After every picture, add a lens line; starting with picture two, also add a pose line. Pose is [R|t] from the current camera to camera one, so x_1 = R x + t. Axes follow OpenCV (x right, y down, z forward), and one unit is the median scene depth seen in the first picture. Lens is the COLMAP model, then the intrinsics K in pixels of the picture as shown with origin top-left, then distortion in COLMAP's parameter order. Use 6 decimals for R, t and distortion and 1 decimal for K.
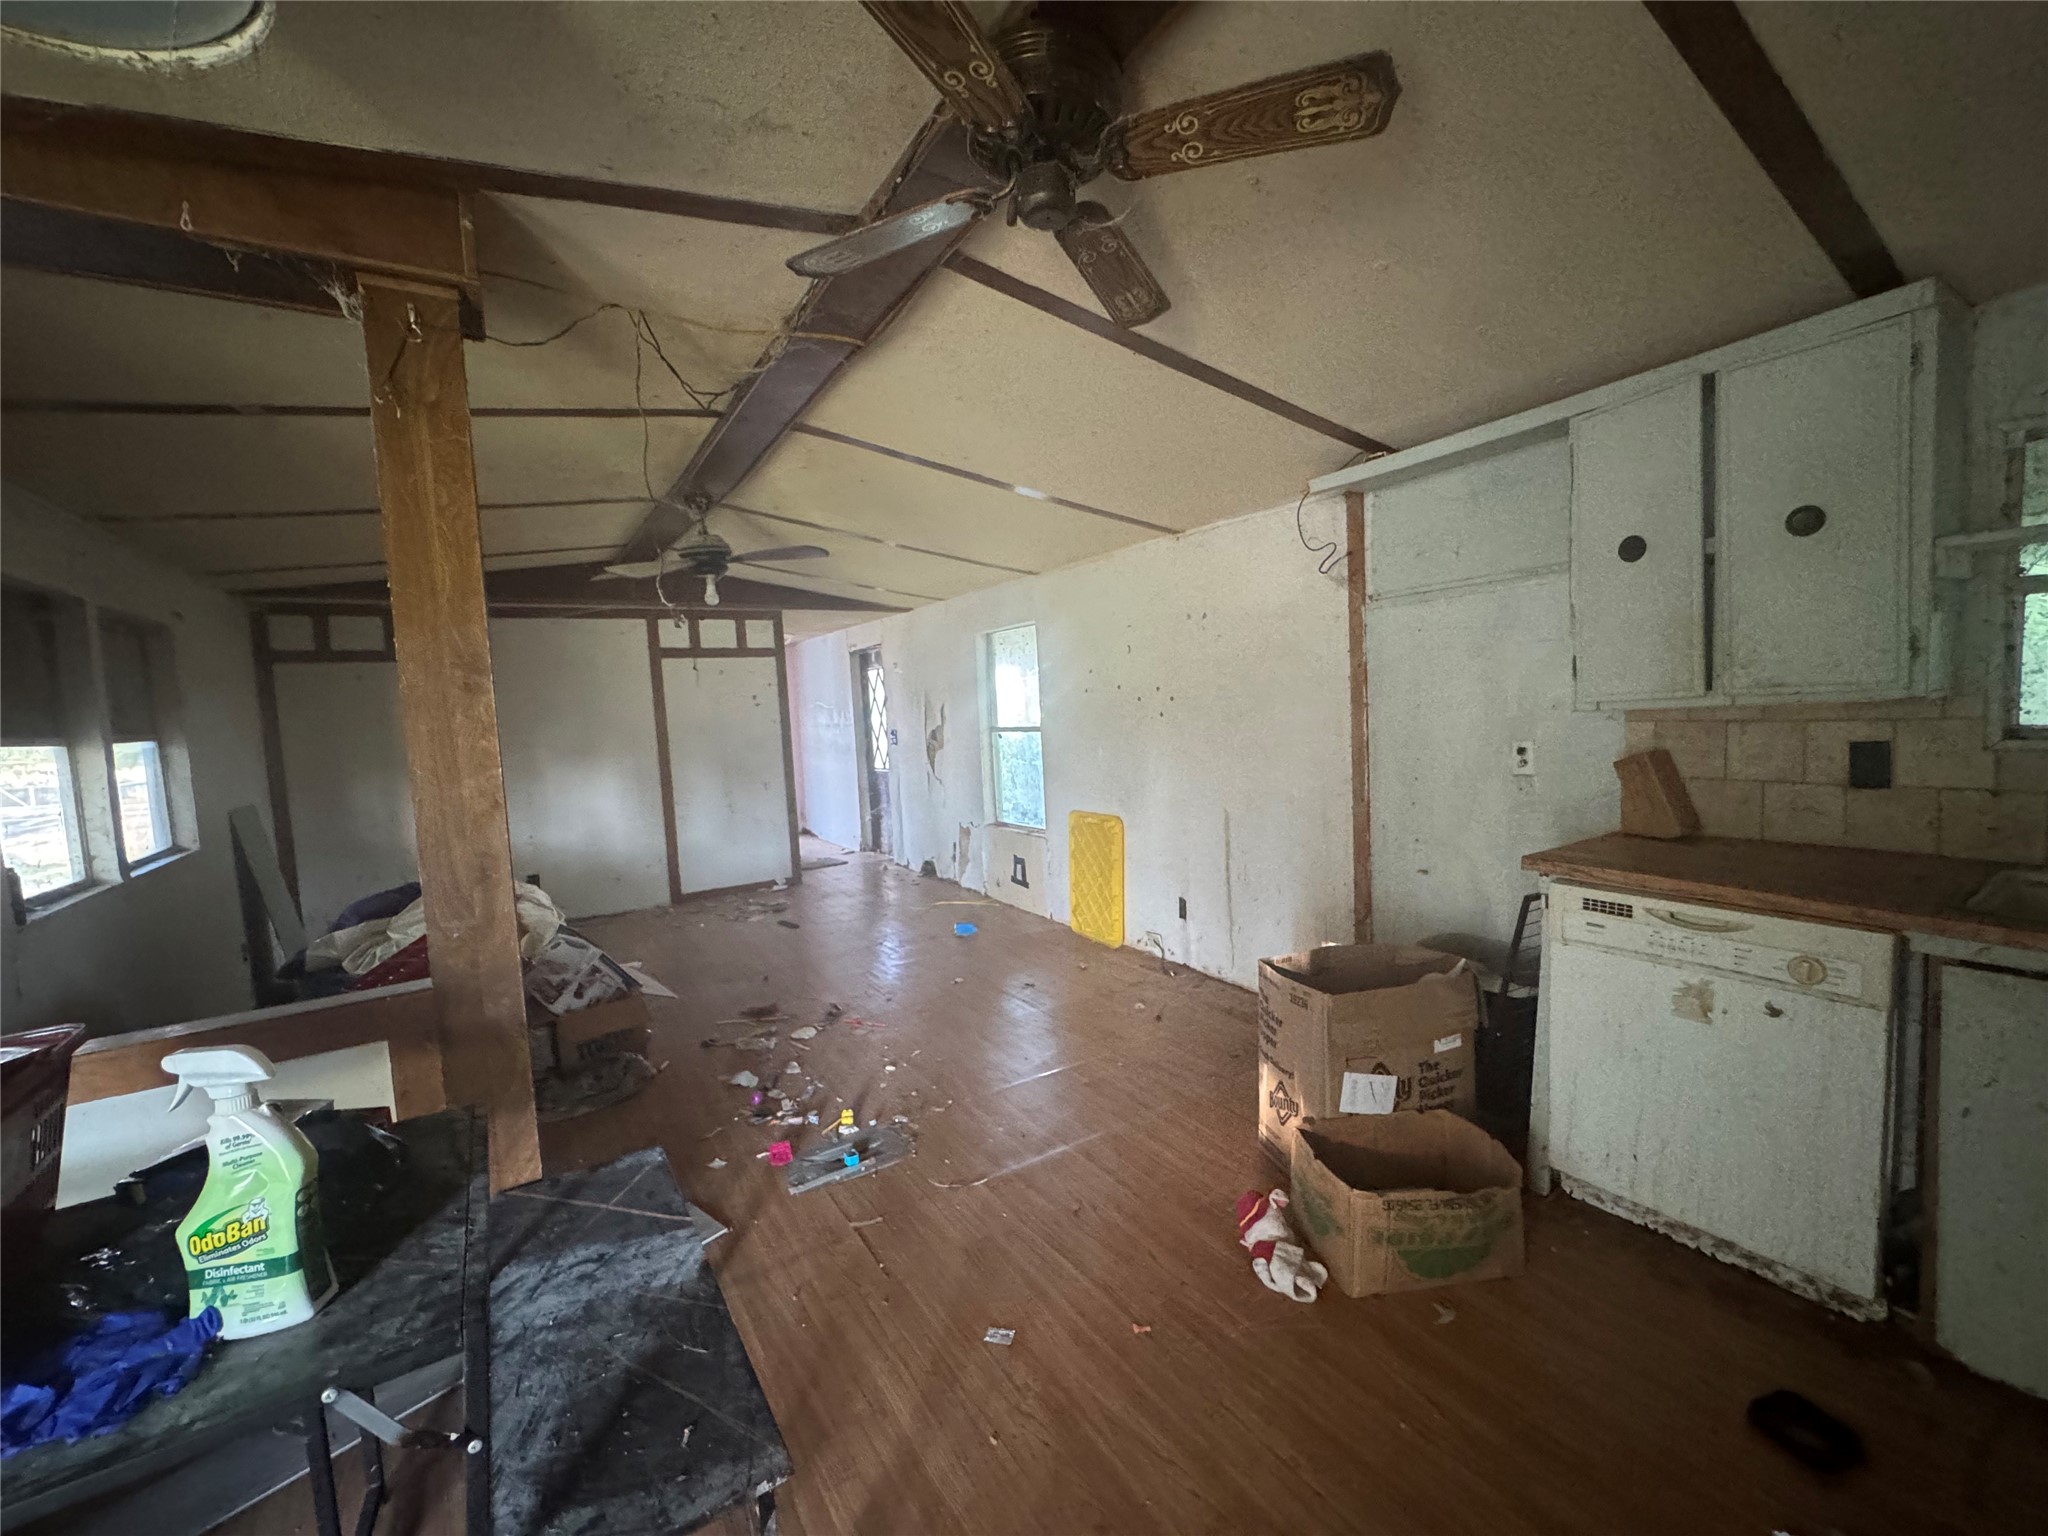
lens RADIAL K [[818.7, 0, 1023.0], [0, 818.7, 769.2], [0, 0, 1]] dist [-0.000358, -0.000446]
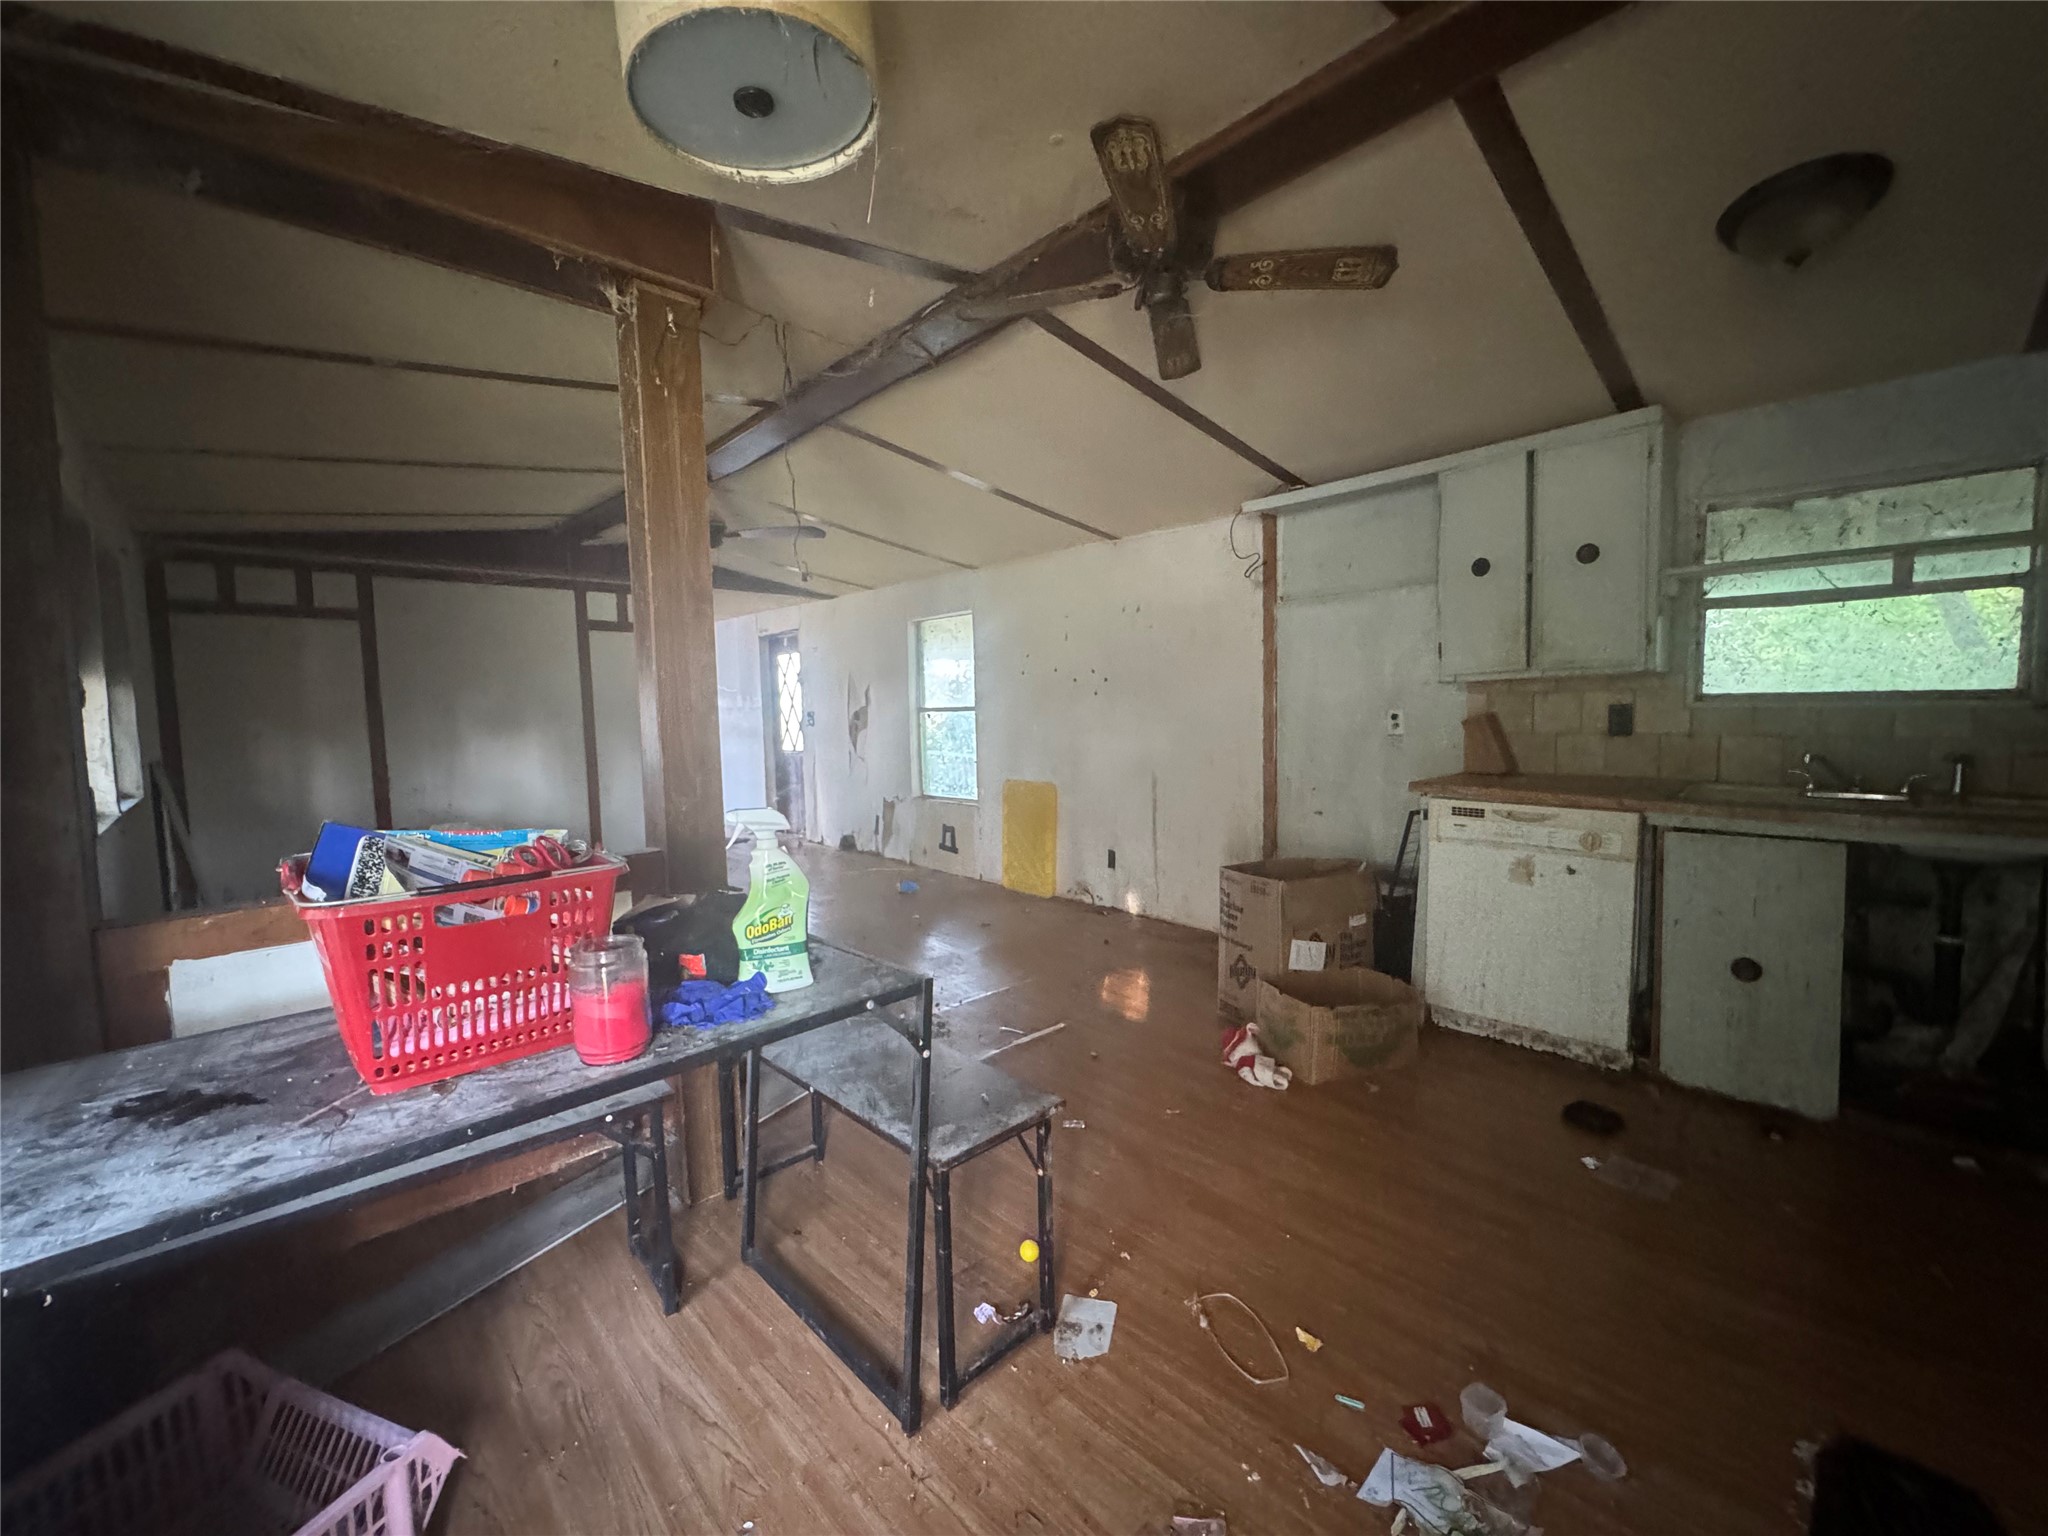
lens RADIAL K [[818.7, 0, 1023.0], [0, 818.7, 769.2], [0, 0, 1]] dist [-0.000358, -0.000446]
pose [[0.980697, 0.014306, 0.195012, -0.212194], [-0.012417, 0.999863, -0.010909, 0.074026], [-0.195141, 0.008277, 0.980740, -0.165341]]
